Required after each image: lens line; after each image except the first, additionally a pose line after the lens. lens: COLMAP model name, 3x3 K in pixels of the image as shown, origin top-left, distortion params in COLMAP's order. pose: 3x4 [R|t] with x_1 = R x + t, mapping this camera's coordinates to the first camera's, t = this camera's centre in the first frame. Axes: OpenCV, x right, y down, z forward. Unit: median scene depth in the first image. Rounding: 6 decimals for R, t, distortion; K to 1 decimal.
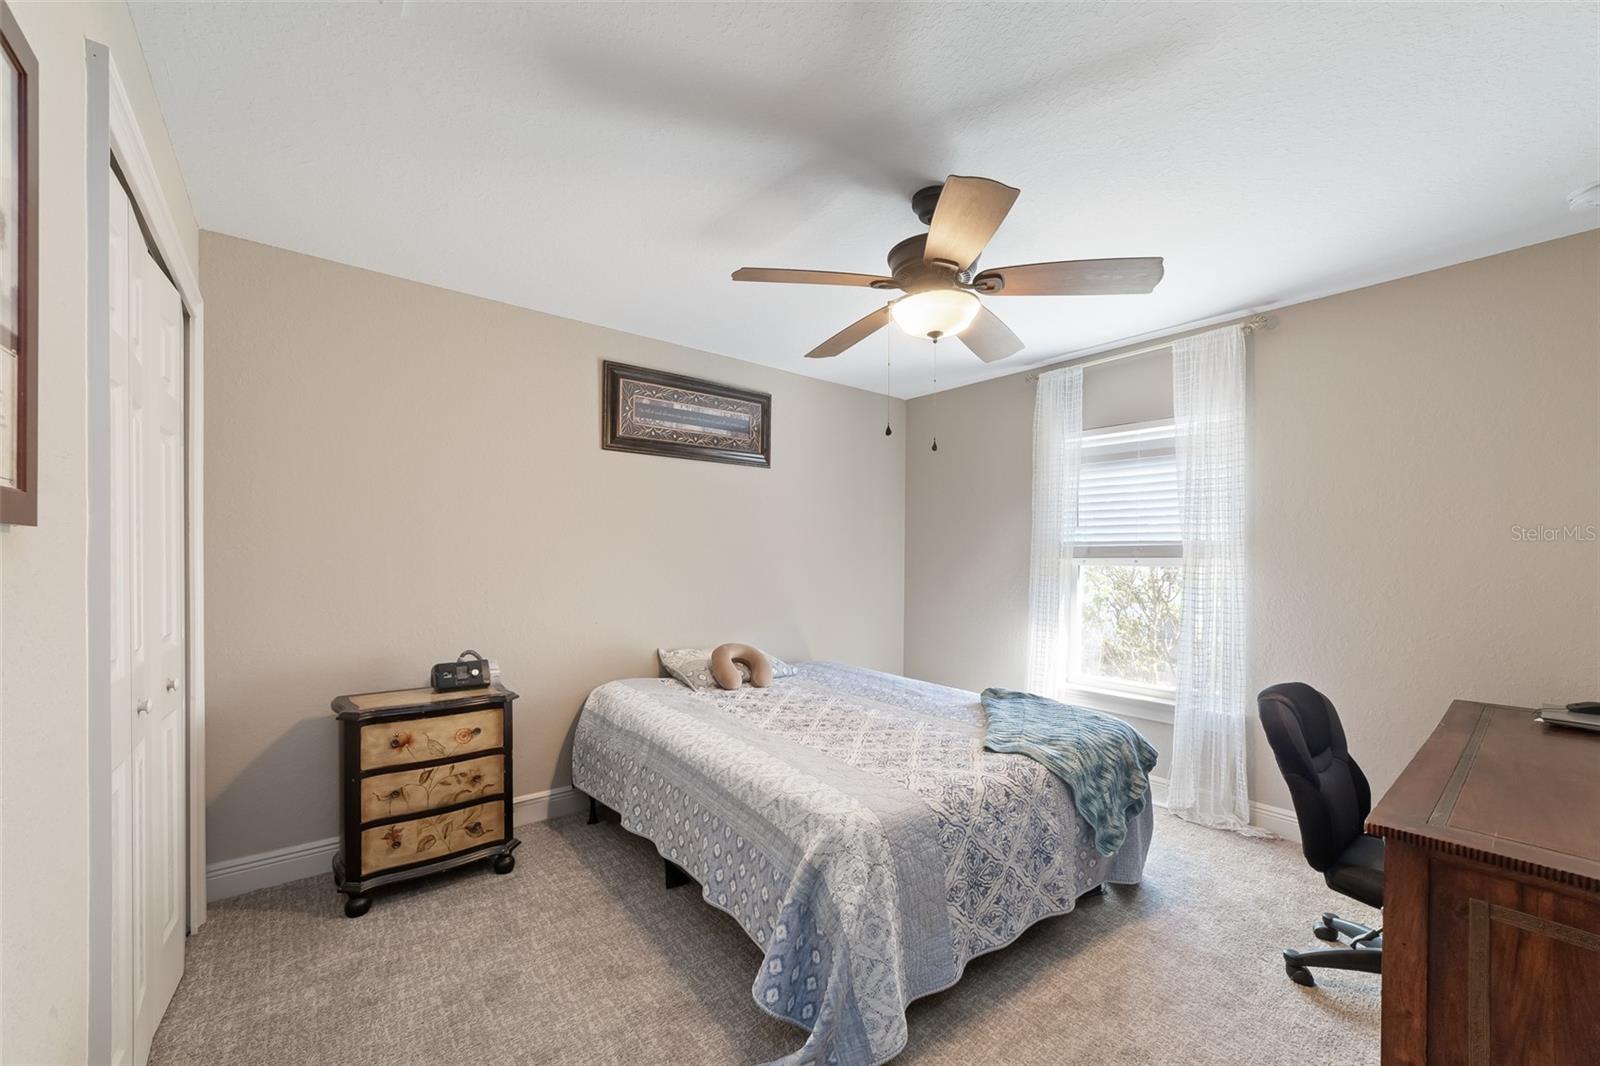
lens RADIAL K [[612.2, 0, 795.0], [0, 612.2, 527.7], [0, 0, 1]] dist [-0.020848, 0.008572]
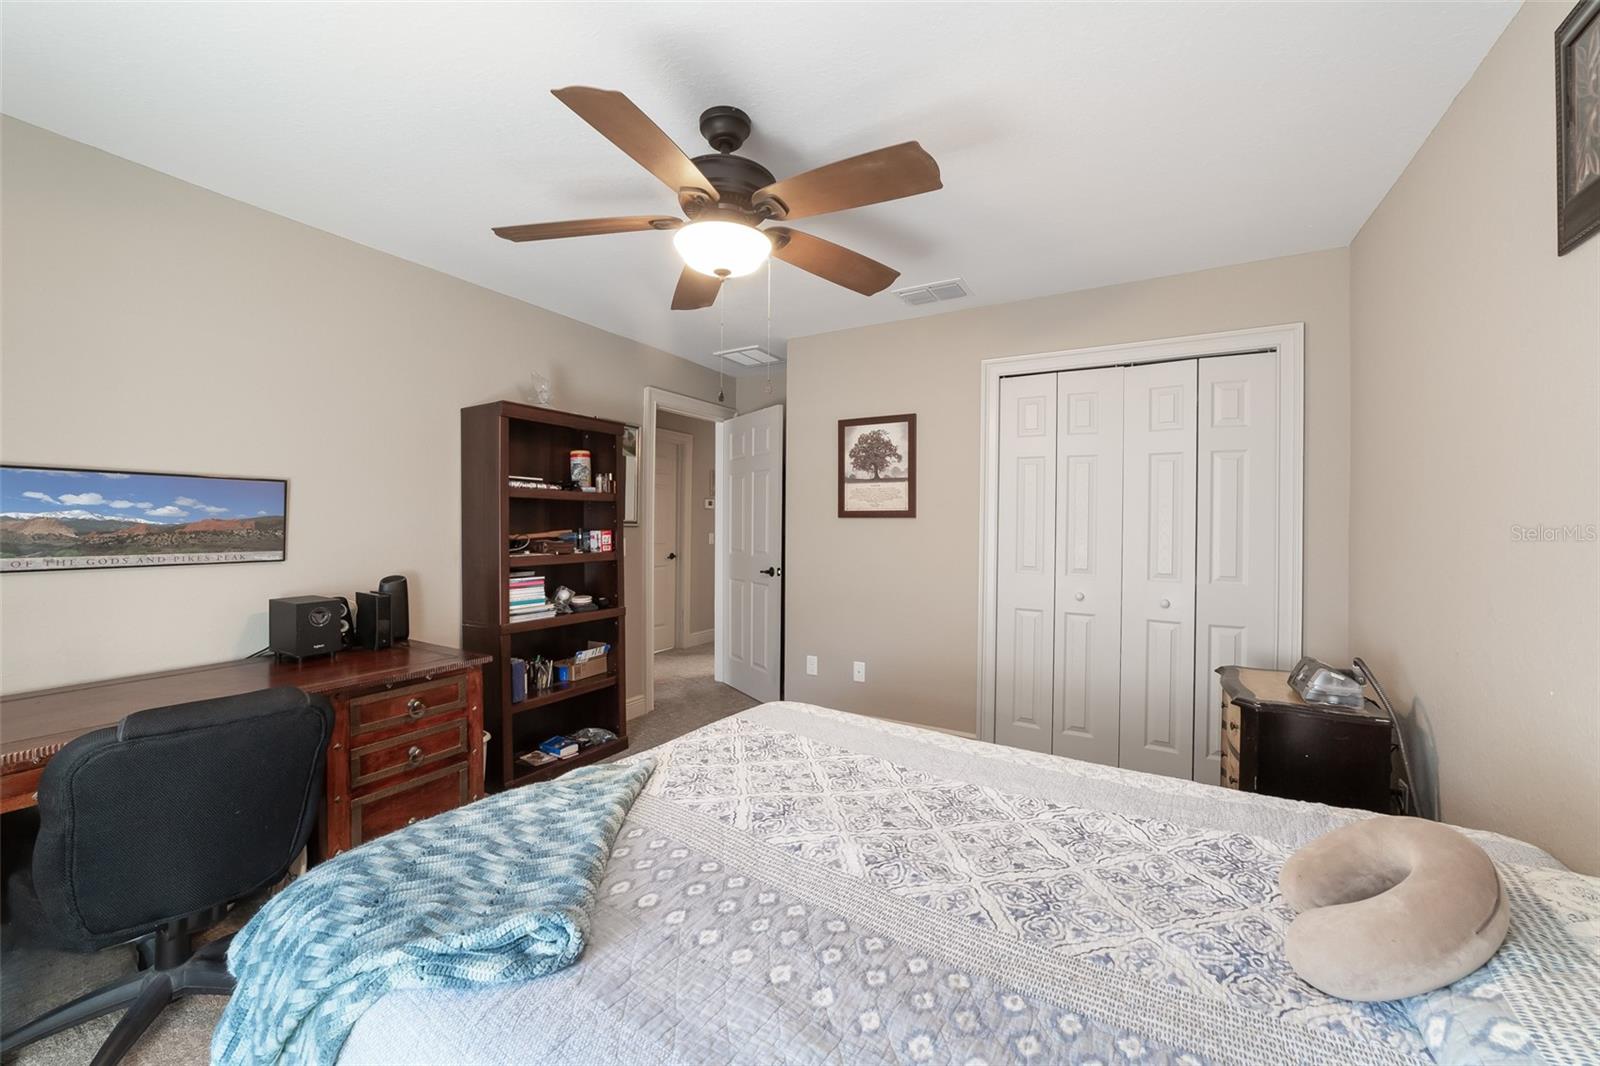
lens RADIAL K [[612.2, 0, 795.0], [0, 612.2, 527.7], [0, 0, 1]] dist [-0.020848, 0.008572]
pose [[-0.932424, -0.009590, -0.361239, 0.377693], [0.001157, 0.999563, -0.029524, 0.075651], [0.361364, -0.027947, -0.932006, 1.596835]]
